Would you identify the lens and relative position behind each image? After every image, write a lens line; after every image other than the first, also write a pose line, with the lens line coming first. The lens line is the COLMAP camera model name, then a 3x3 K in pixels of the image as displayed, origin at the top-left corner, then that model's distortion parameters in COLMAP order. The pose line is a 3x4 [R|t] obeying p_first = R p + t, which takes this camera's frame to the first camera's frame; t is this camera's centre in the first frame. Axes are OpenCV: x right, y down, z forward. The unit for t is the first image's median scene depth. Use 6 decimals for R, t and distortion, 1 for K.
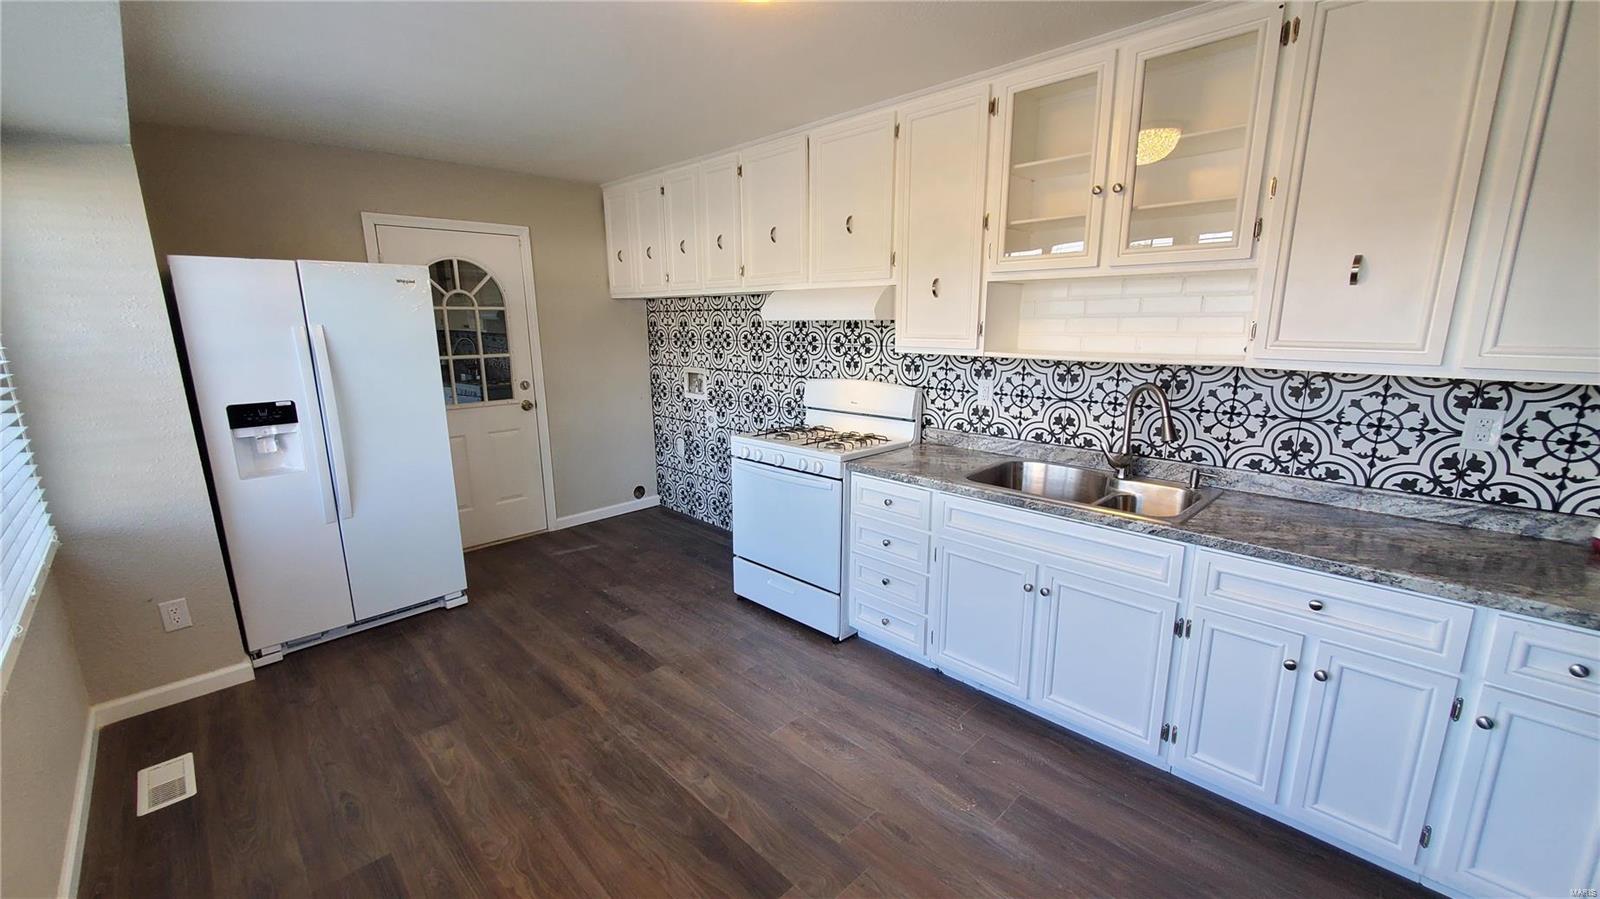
lens RADIAL K [[637.3, 0, 804.2], [0, 637.3, 456.2], [0, 0, 1]] dist [0.008091, -0.003846]
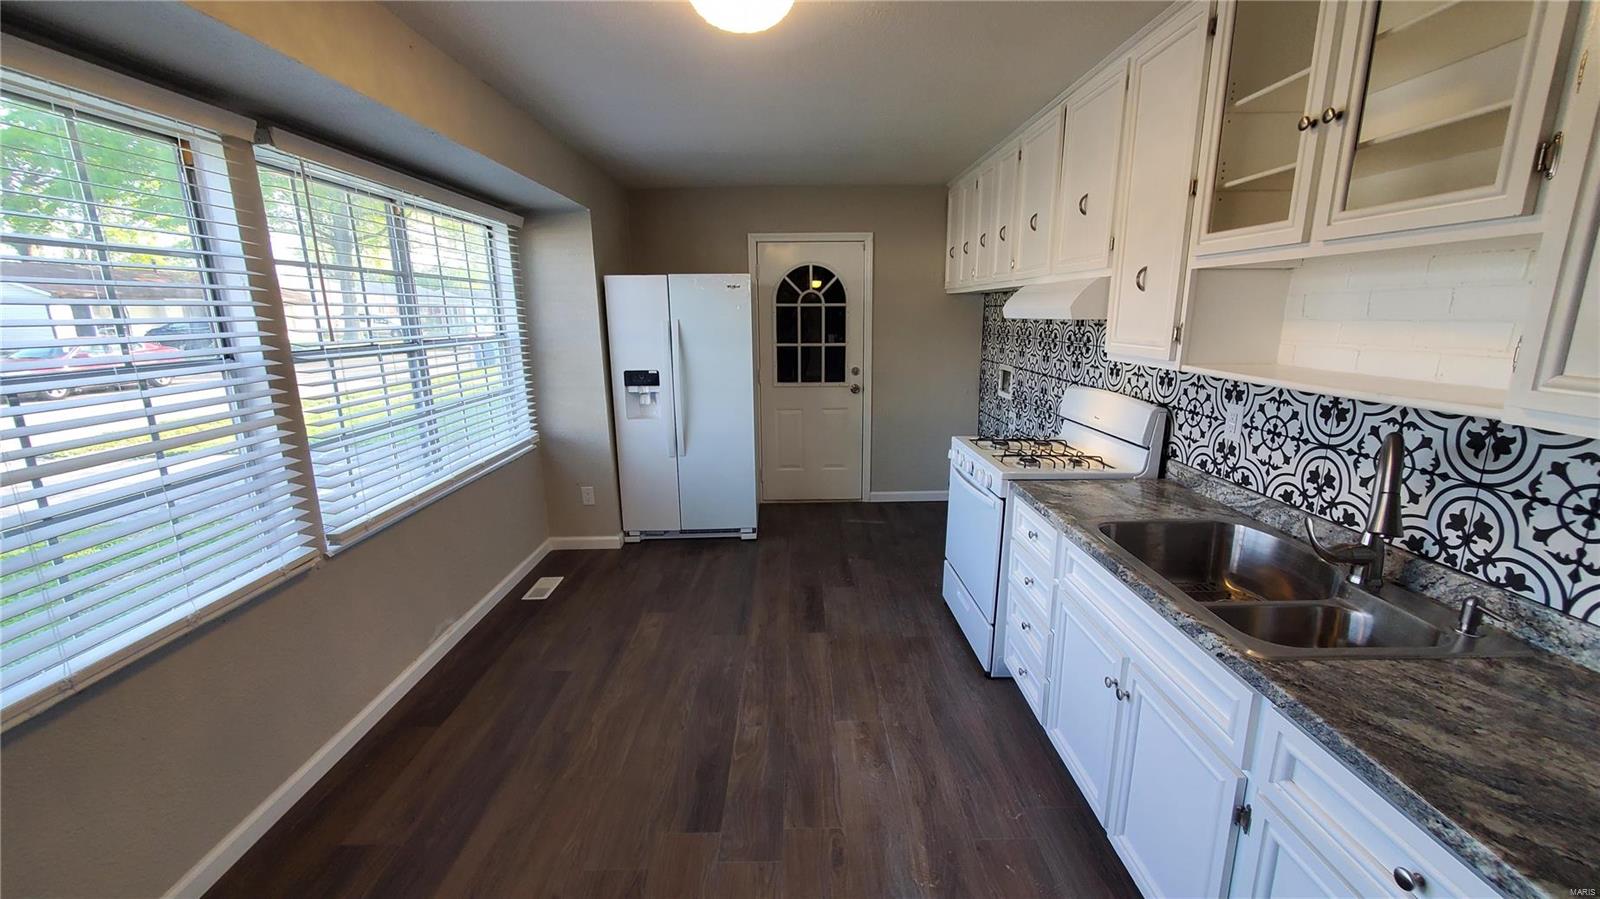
lens RADIAL K [[637.3, 0, 804.2], [0, 637.3, 456.2], [0, 0, 1]] dist [0.008091, -0.003846]
pose [[0.719263, 0.156603, -0.676857, 0.439329], [-0.146731, 0.986529, 0.072327, -0.044899], [0.679066, 0.047294, 0.732552, 0.153952]]
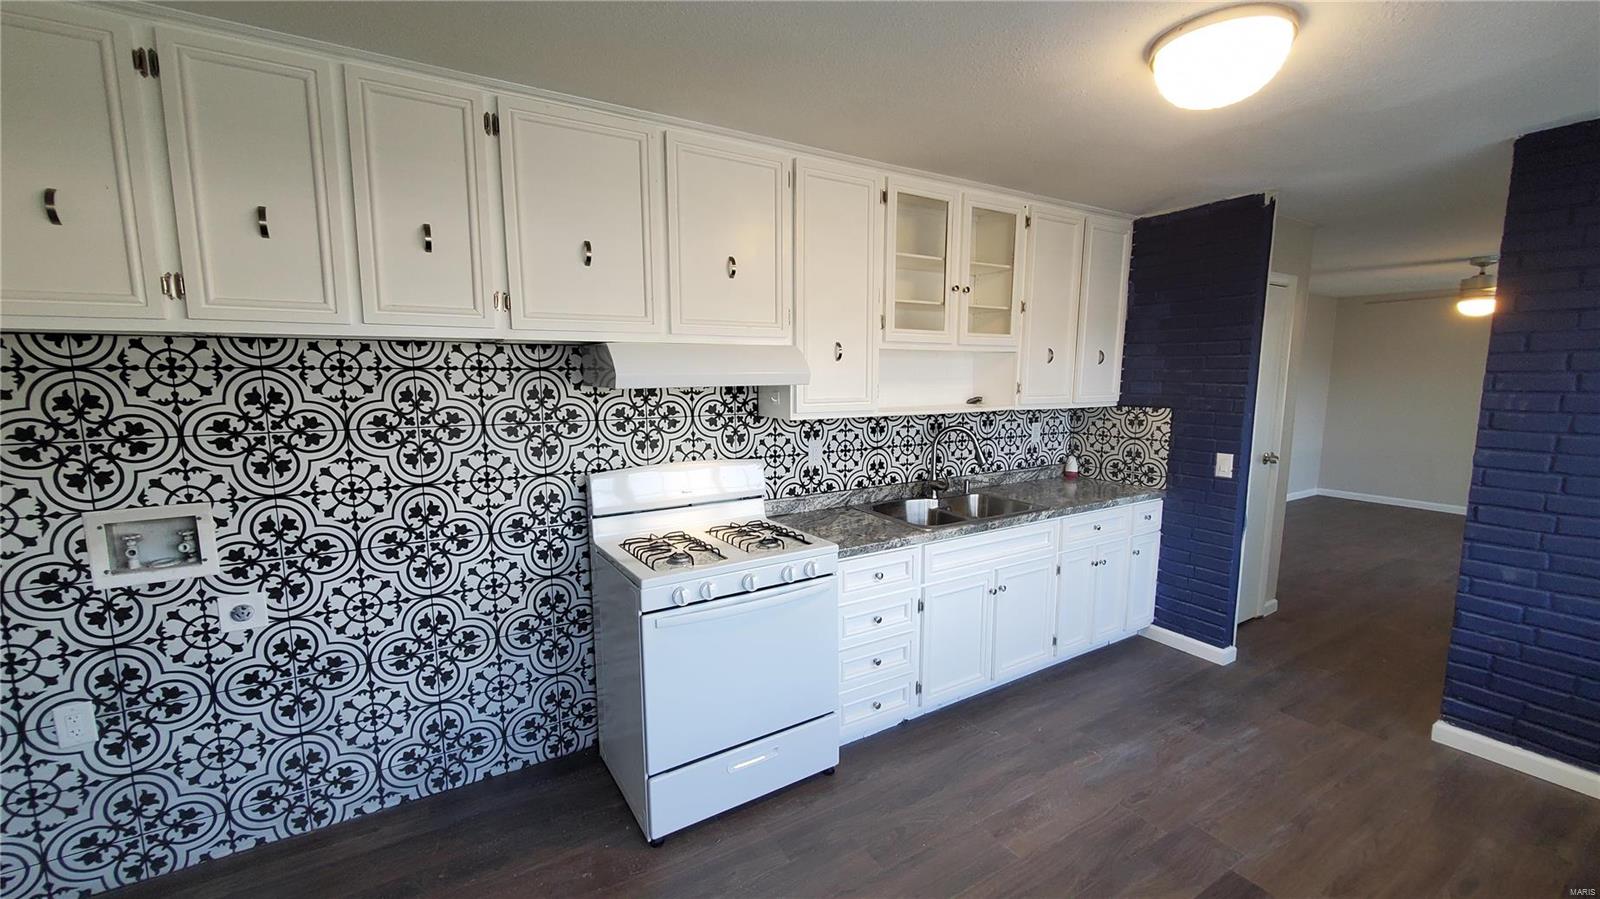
lens RADIAL K [[632.6, 0, 799.0], [0, 632.6, 457.2], [0, 0, 1]] dist [-0.000535, -0.000461]
pose [[0.235476, -0.123118, 0.964050, -0.720247], [0.209710, 0.975013, 0.073295, -0.177308], [-0.948985, 0.184912, 0.255411, 0.785612]]
